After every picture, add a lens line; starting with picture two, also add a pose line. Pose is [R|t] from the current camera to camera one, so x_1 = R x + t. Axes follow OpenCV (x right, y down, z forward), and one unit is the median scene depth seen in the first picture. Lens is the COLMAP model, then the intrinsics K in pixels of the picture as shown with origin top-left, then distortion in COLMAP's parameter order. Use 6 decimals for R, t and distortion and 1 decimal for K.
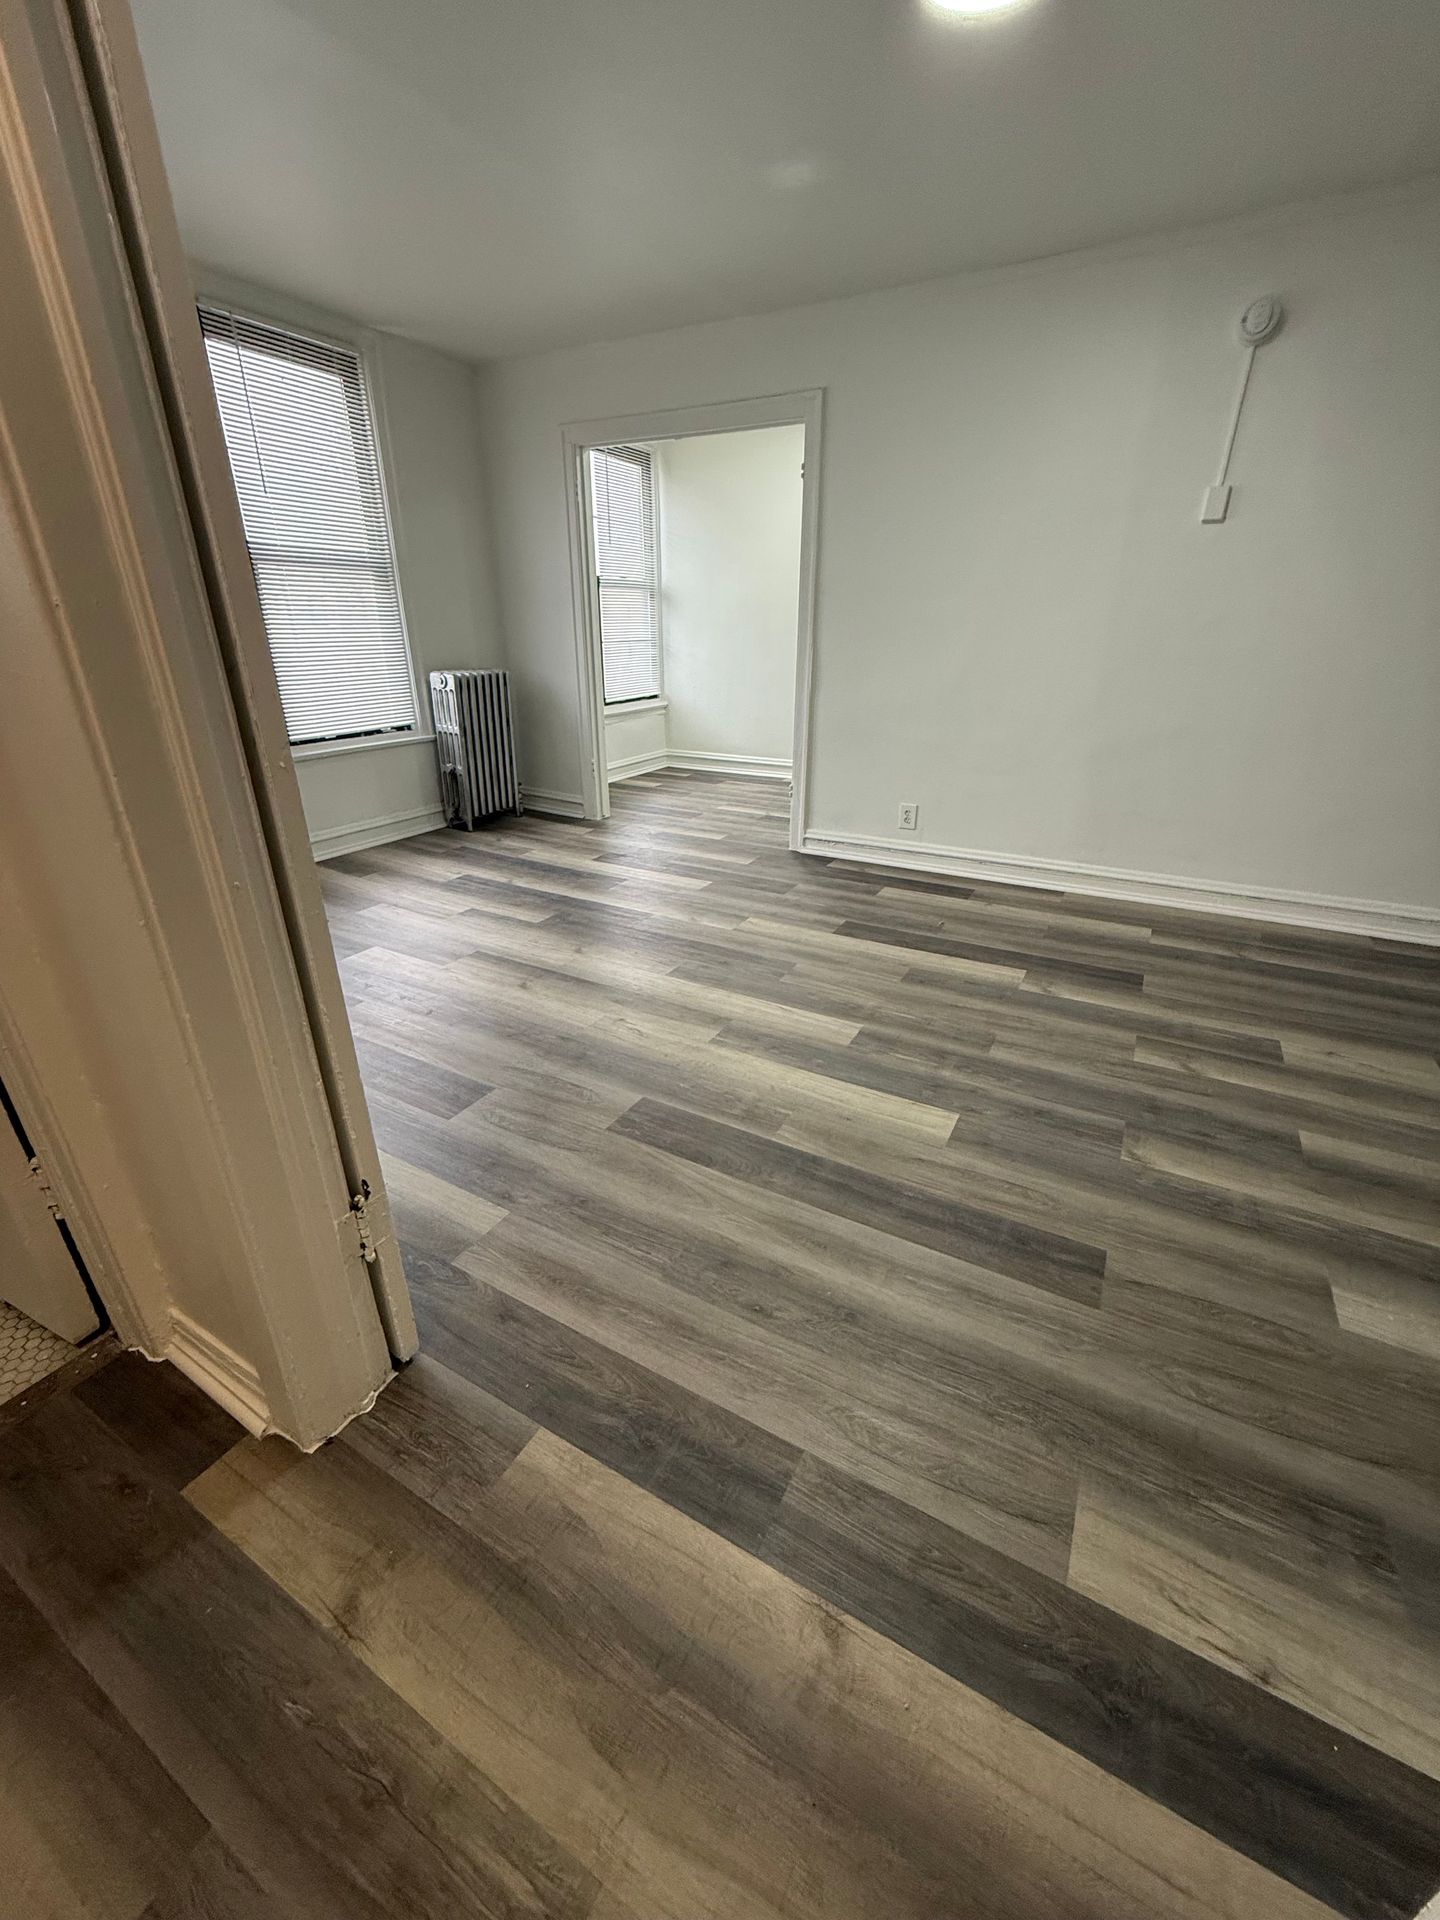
lens RADIAL K [[763.9, 0, 710.6], [0, 763.9, 943.0], [0, 0, 1]] dist [-0.000946, 0.000121]
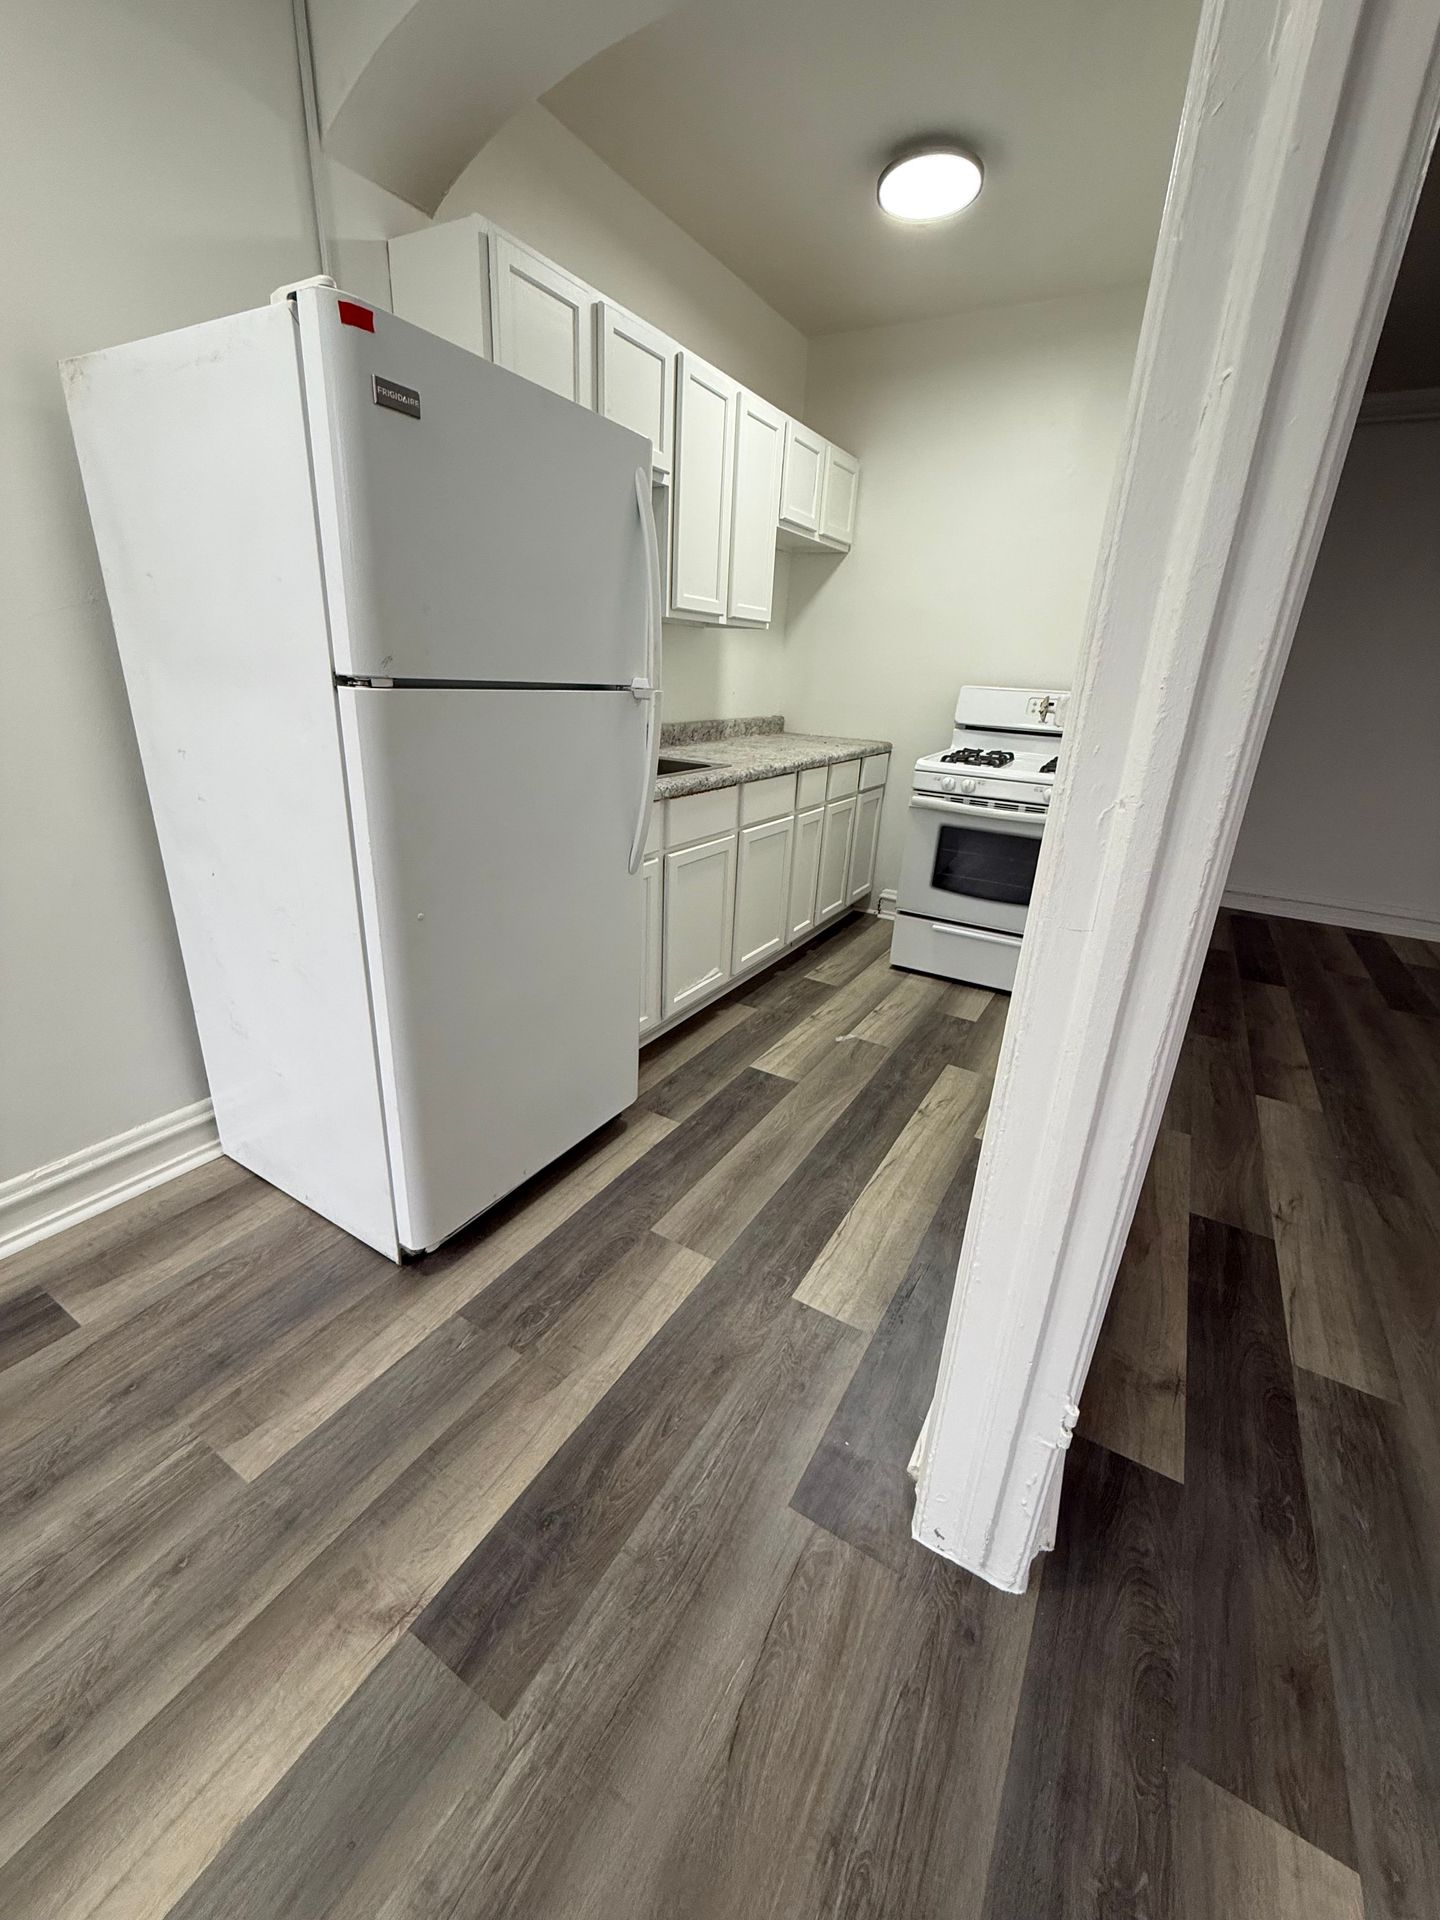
lens RADIAL K [[763.9, 0, 717.6], [0, 763.9, 953.6], [0, 0, 1]] dist [-0.000946, 0.000121]
pose [[0.012605, -0.357462, 0.933842, -0.097303], [0.347733, 0.877192, 0.331084, -0.782162], [-0.937509, 0.320555, 0.135358, 1.866283]]
